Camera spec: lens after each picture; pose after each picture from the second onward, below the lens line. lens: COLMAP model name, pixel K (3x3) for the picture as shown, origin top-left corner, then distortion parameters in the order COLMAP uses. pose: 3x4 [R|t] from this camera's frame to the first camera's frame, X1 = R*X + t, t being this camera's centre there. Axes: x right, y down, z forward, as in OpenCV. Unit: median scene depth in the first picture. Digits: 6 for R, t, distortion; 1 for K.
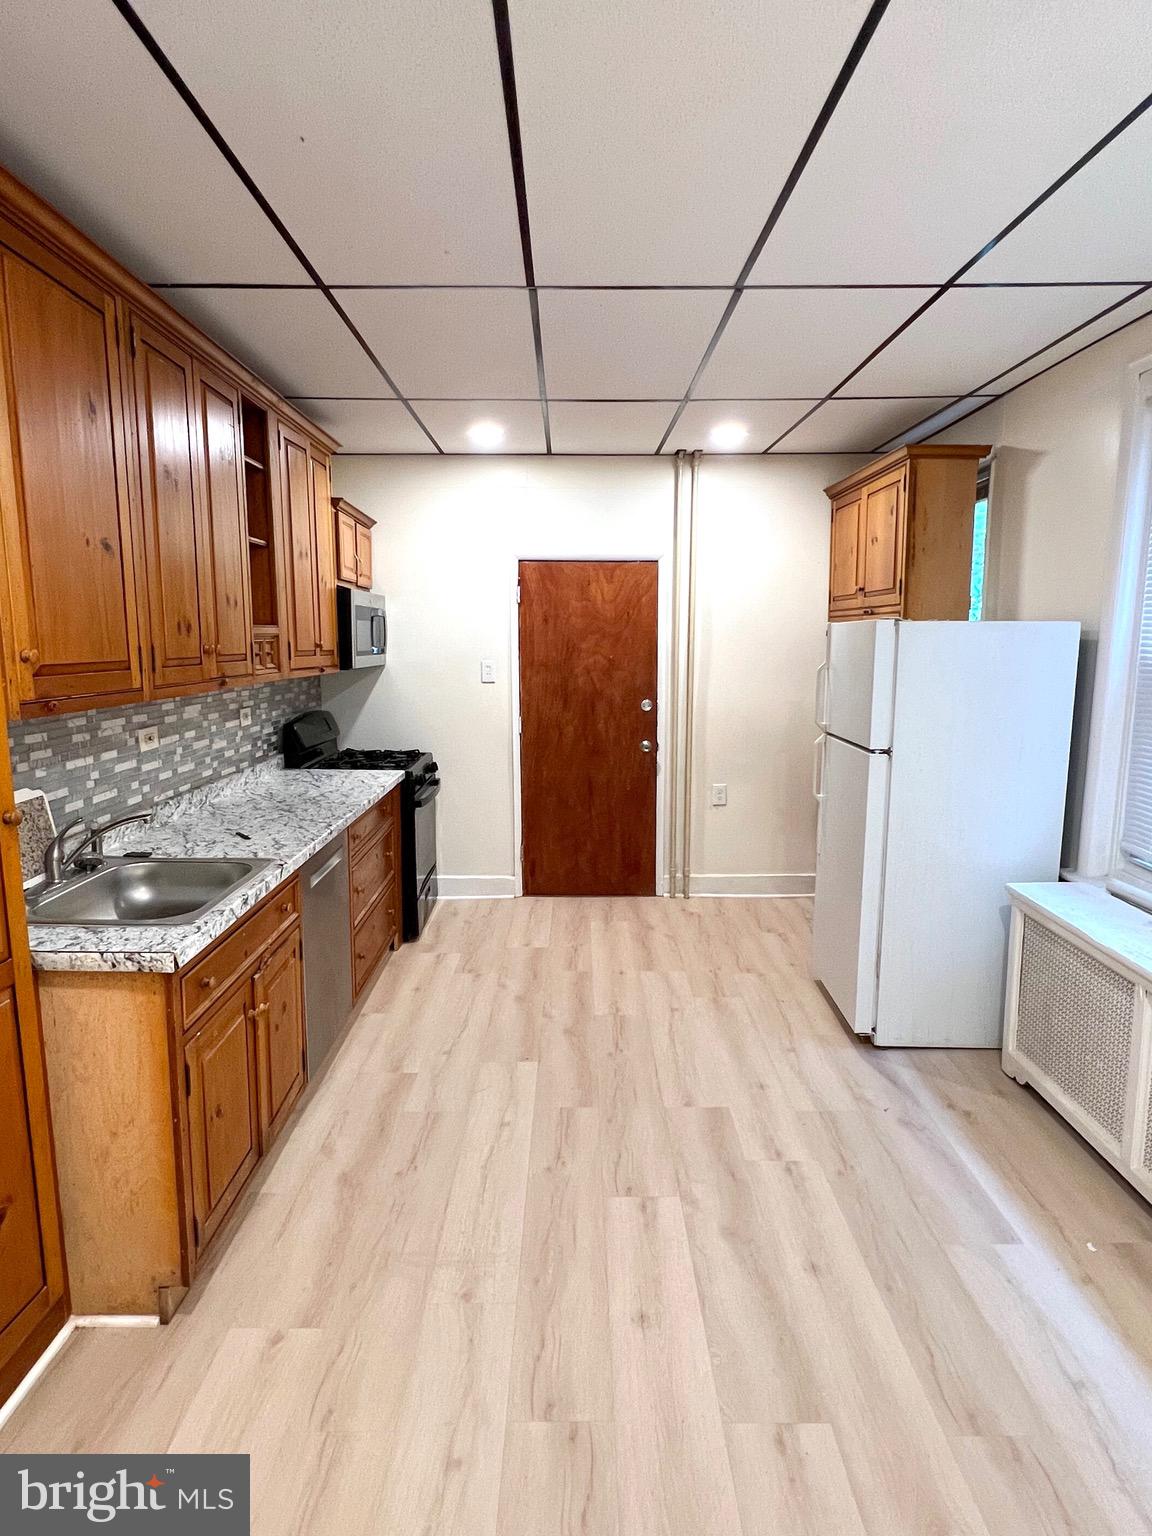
lens RADIAL K [[872.9, 0, 569.3], [0, 872.9, 771.1], [0, 0, 1]] dist [-0.001074, -0.000616]
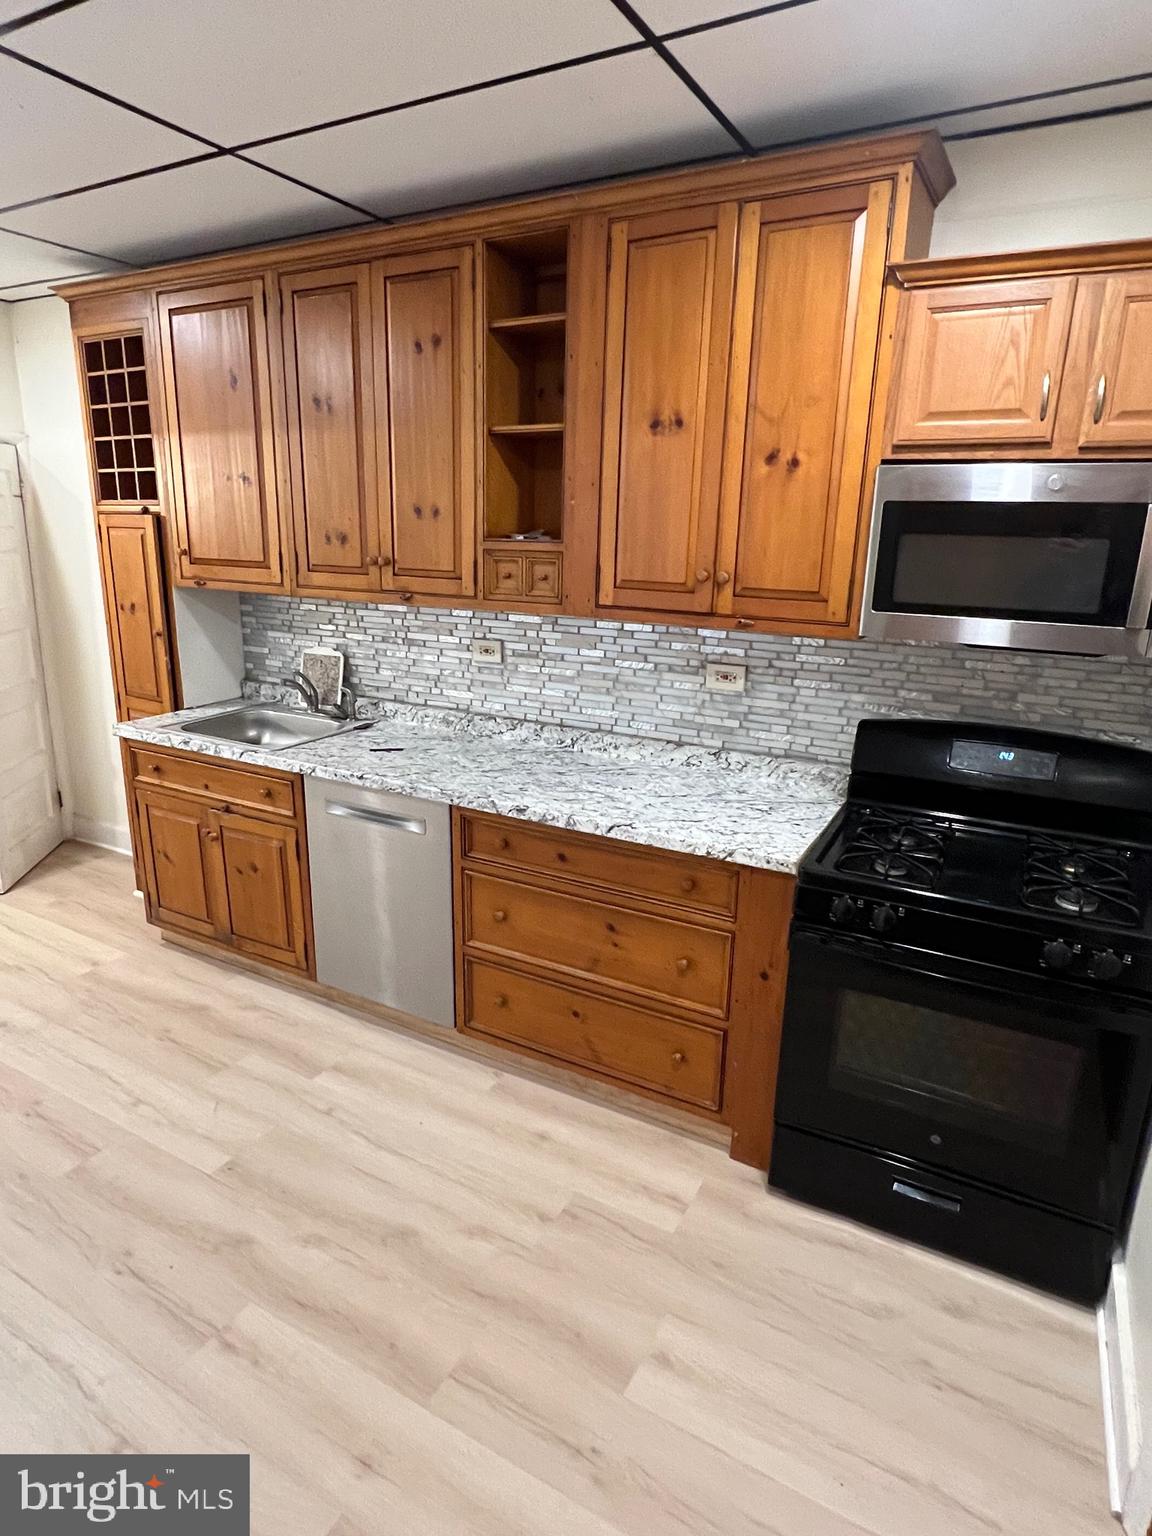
lens RADIAL K [[872.9, 0, 566.2], [0, 872.9, 766.6], [0, 0, 1]] dist [-0.001074, -0.000616]
pose [[-0.485703, 0.218297, -0.846427, 0.277697], [-0.154992, 0.931465, 0.329167, -0.196868], [0.860273, 0.291067, -0.418581, 1.160514]]
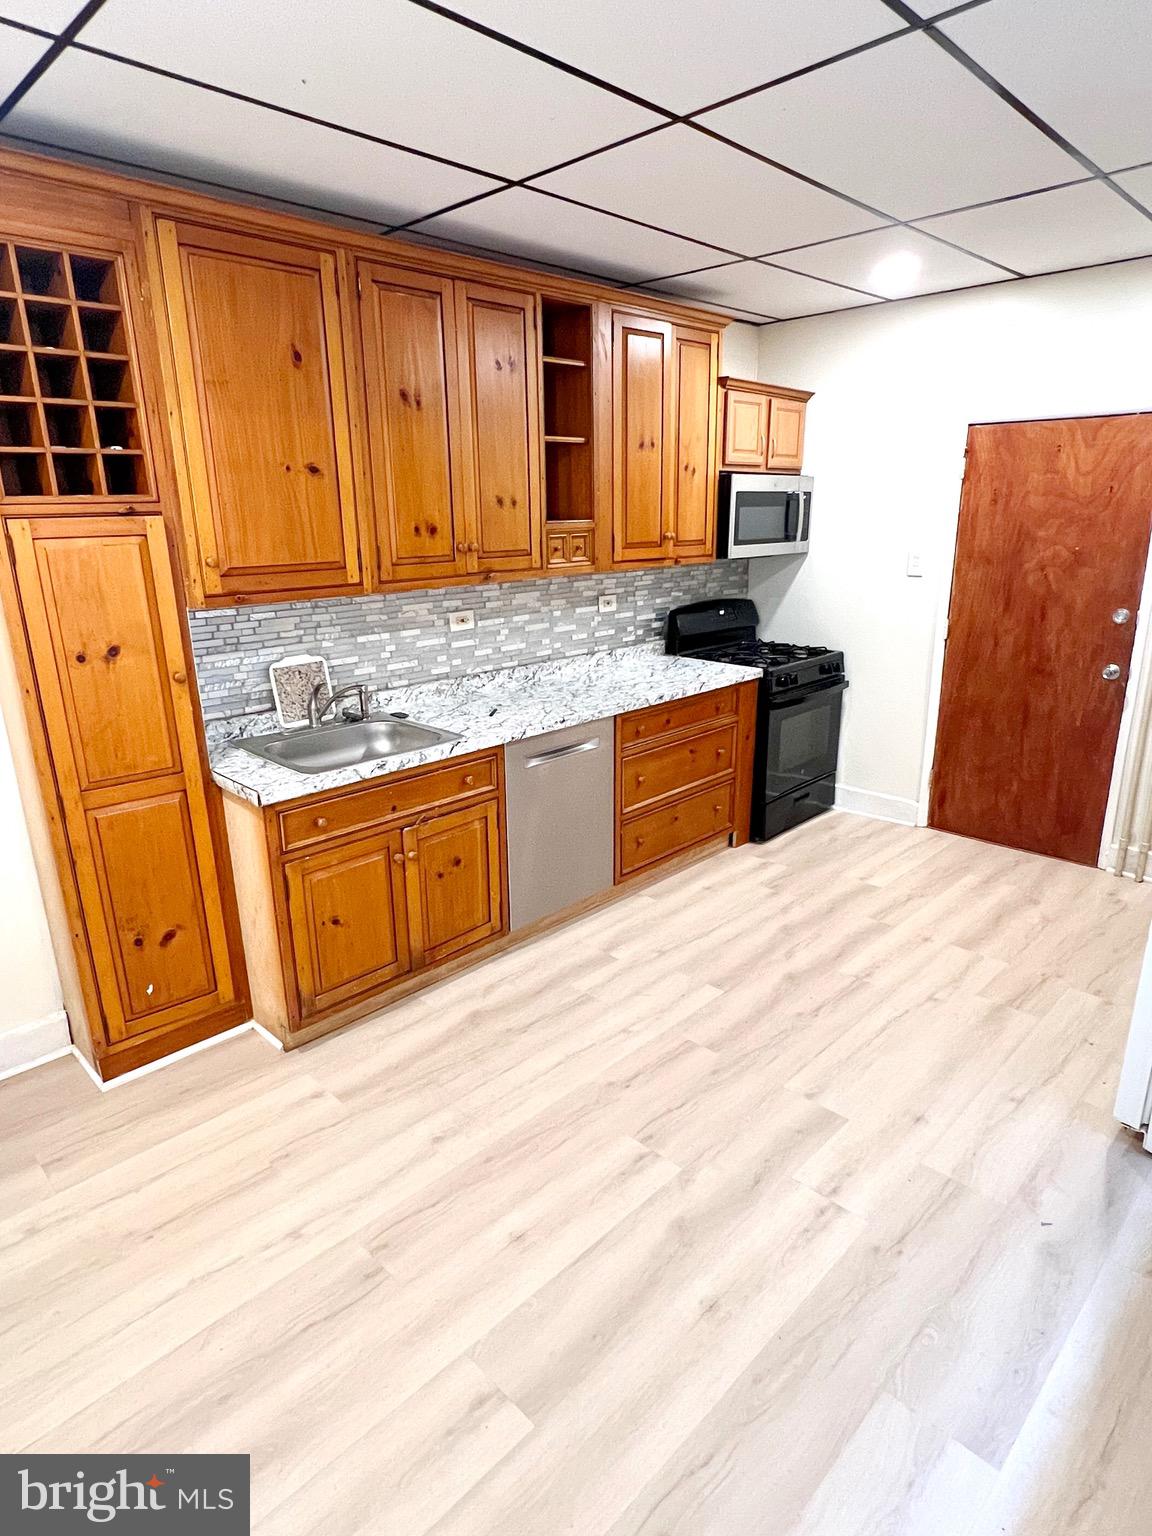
lens RADIAL K [[872.9, 0, 571.1], [0, 872.9, 770.0], [0, 0, 1]] dist [-0.001074, -0.000616]
pose [[0.709975, 0.191813, -0.677601, 0.358593], [-0.090551, 0.979069, 0.182275, -0.051226], [0.698381, -0.068054, 0.712484, 0.175741]]
